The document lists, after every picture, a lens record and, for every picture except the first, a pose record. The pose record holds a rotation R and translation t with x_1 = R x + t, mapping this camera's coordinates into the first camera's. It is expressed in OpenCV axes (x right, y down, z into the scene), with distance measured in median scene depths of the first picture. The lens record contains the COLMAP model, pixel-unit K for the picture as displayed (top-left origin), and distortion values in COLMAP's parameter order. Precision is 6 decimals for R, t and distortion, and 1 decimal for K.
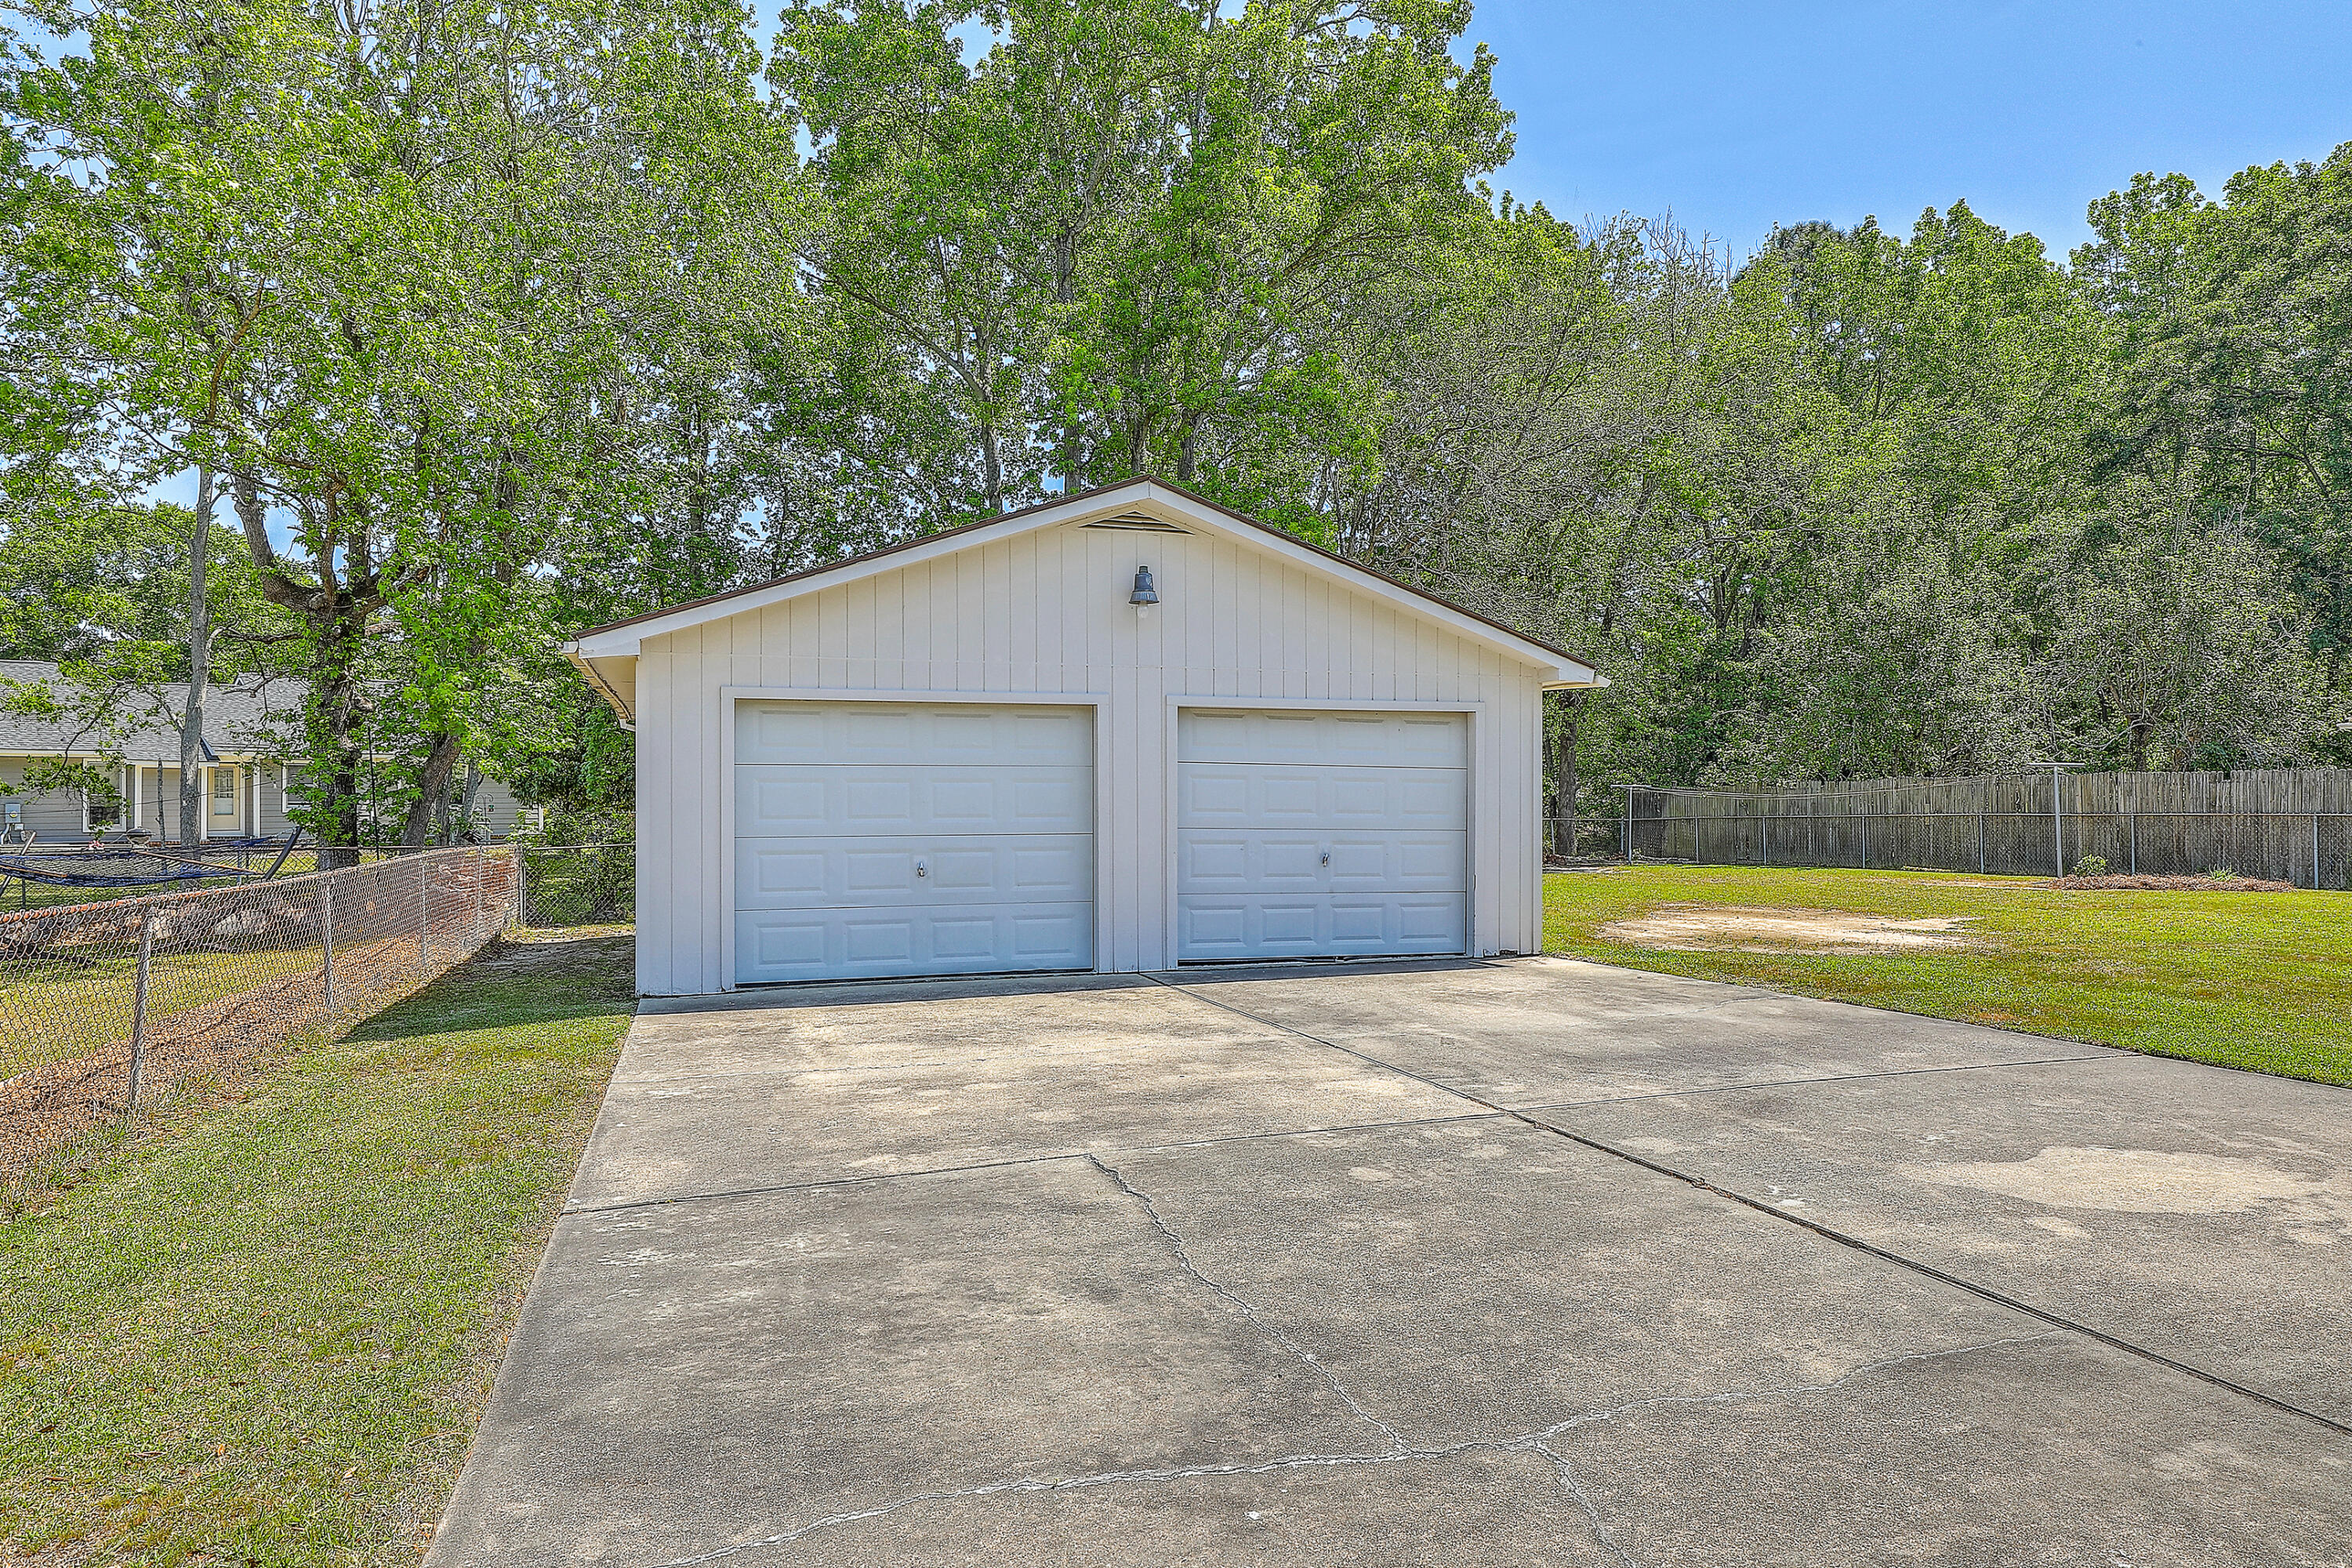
lens RADIAL K [[1451.5, 0, 1176.0], [0, 1451.5, 784.0], [0, 0, 1]] dist [0.001850, 0.000158]
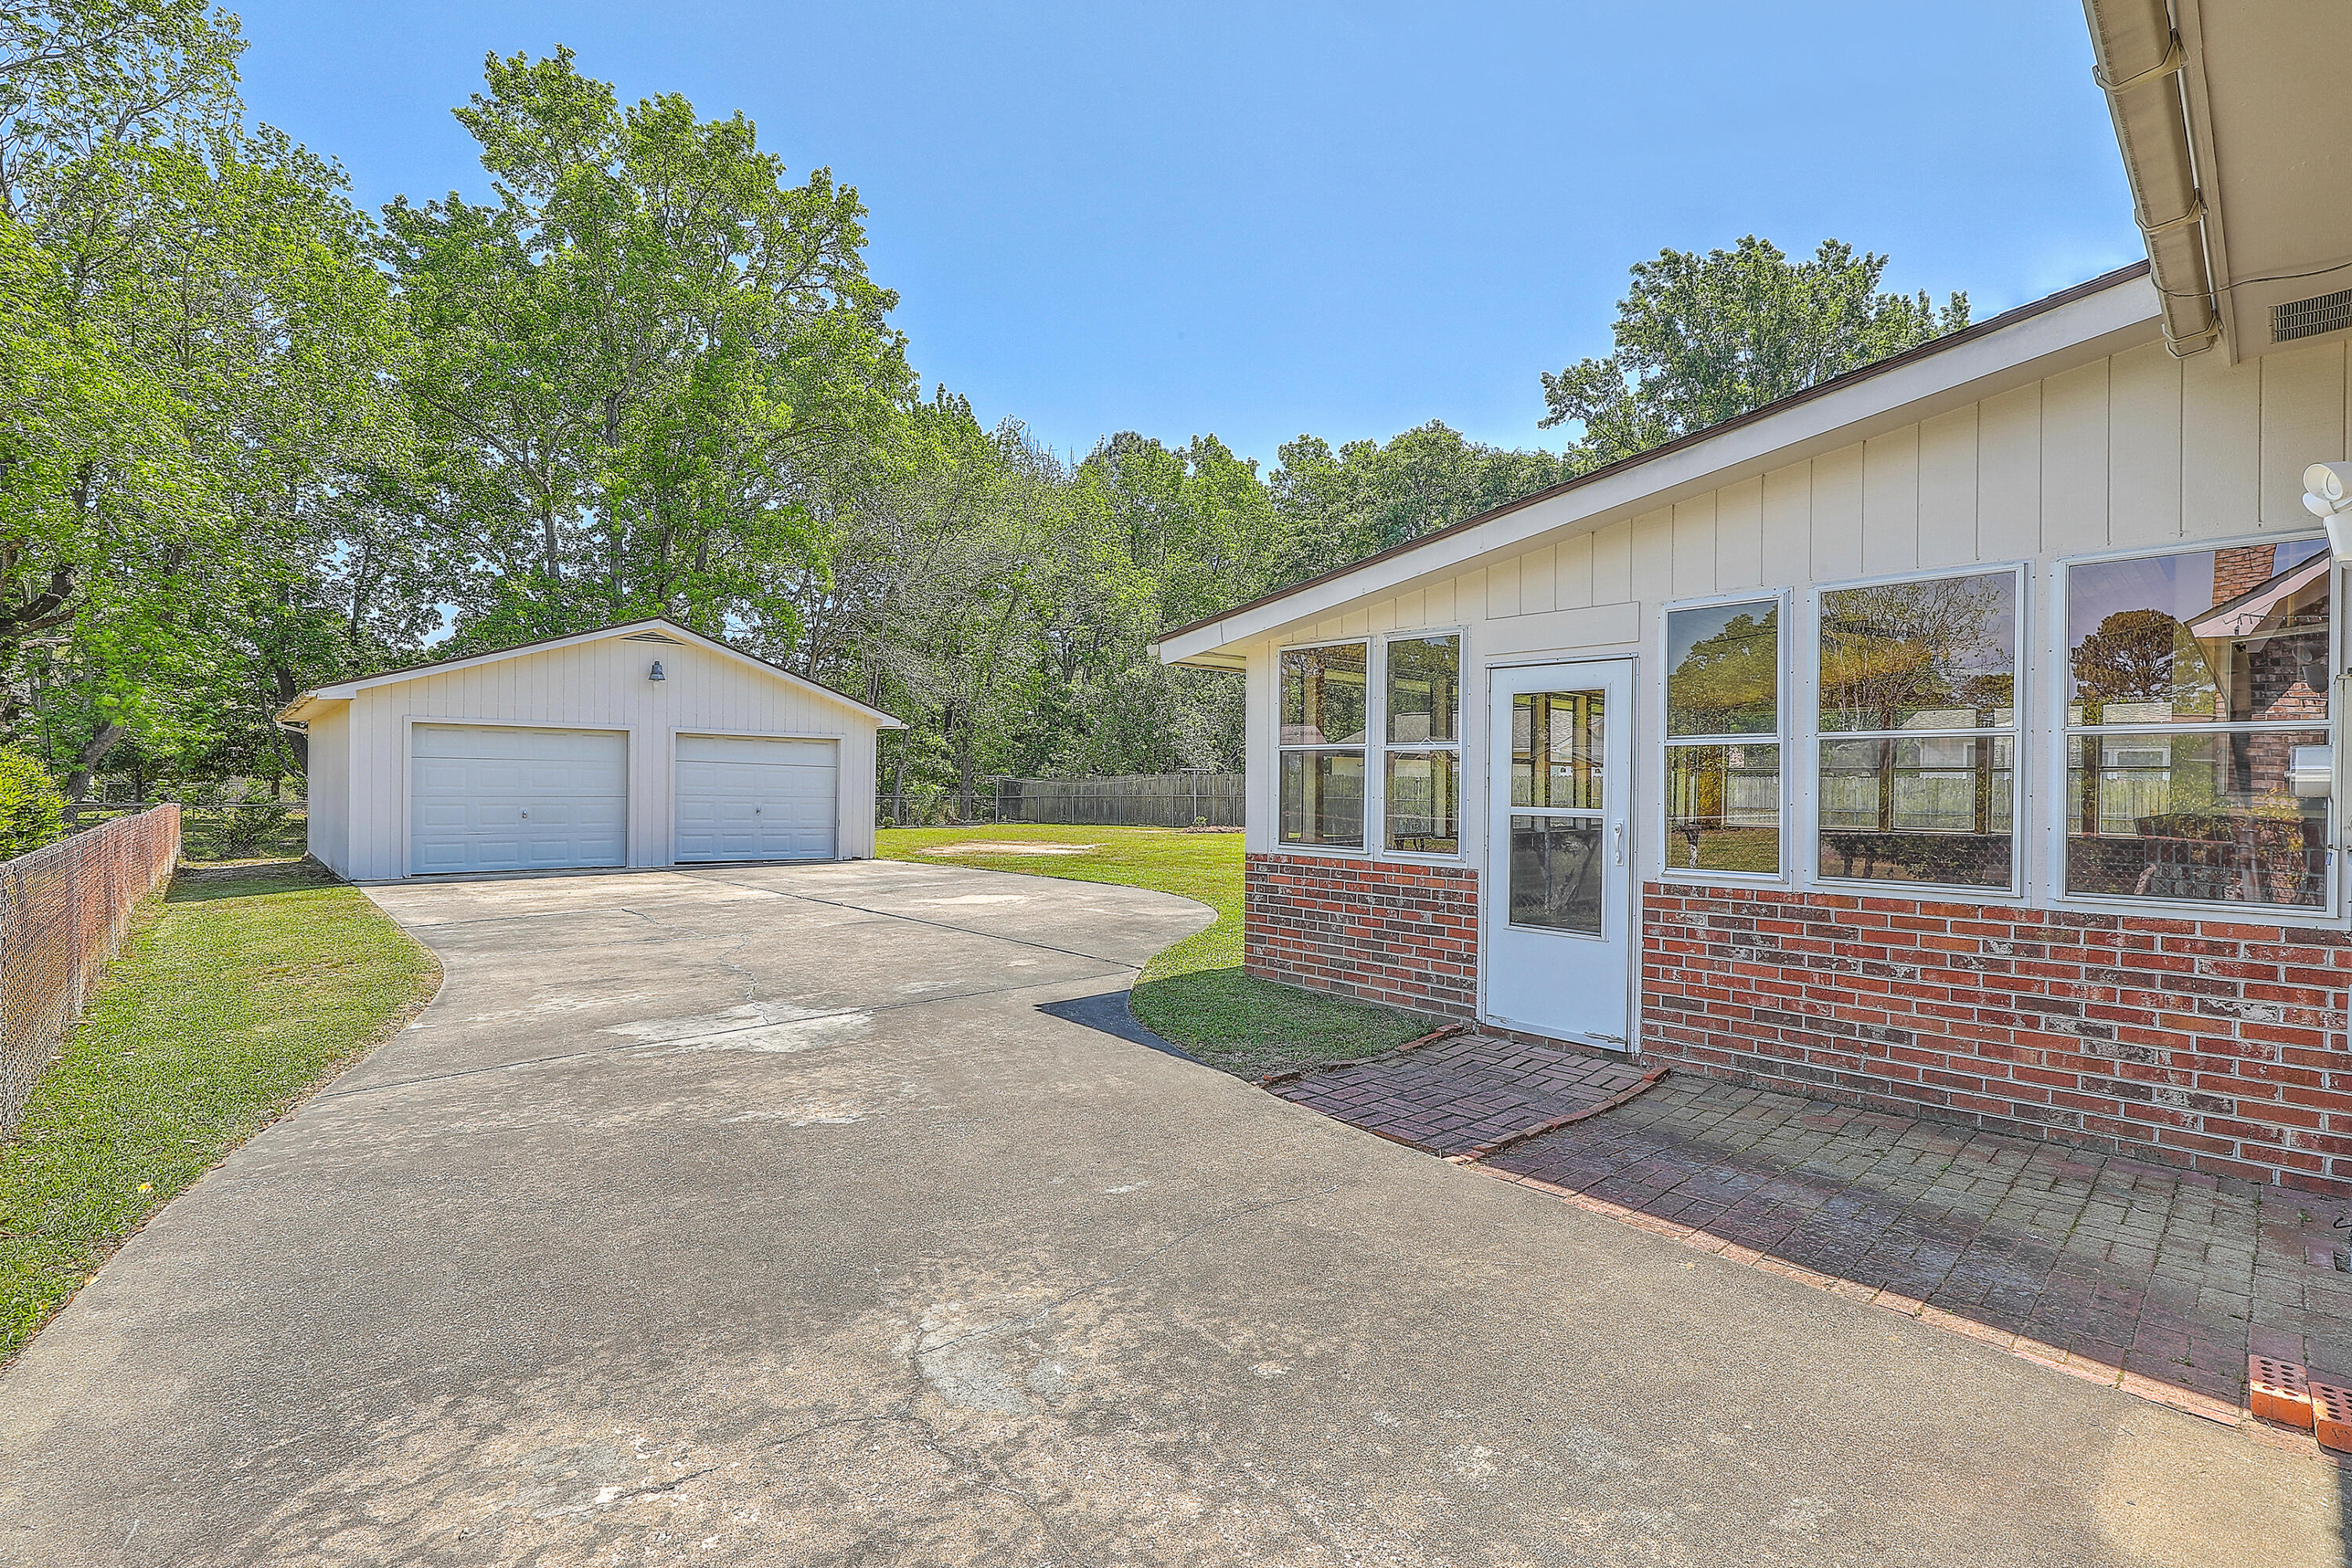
lens RADIAL K [[1043.1, 0, 1176.0], [0, 1043.1, 784.0], [0, 0, 1]] dist [0.000223, -0.000205]
pose [[0.911064, 0.014307, 0.412016, 0.011414], [-0.018743, 0.999802, 0.006727, -0.001788], [-0.411838, -0.013851, 0.911152, -0.174700]]
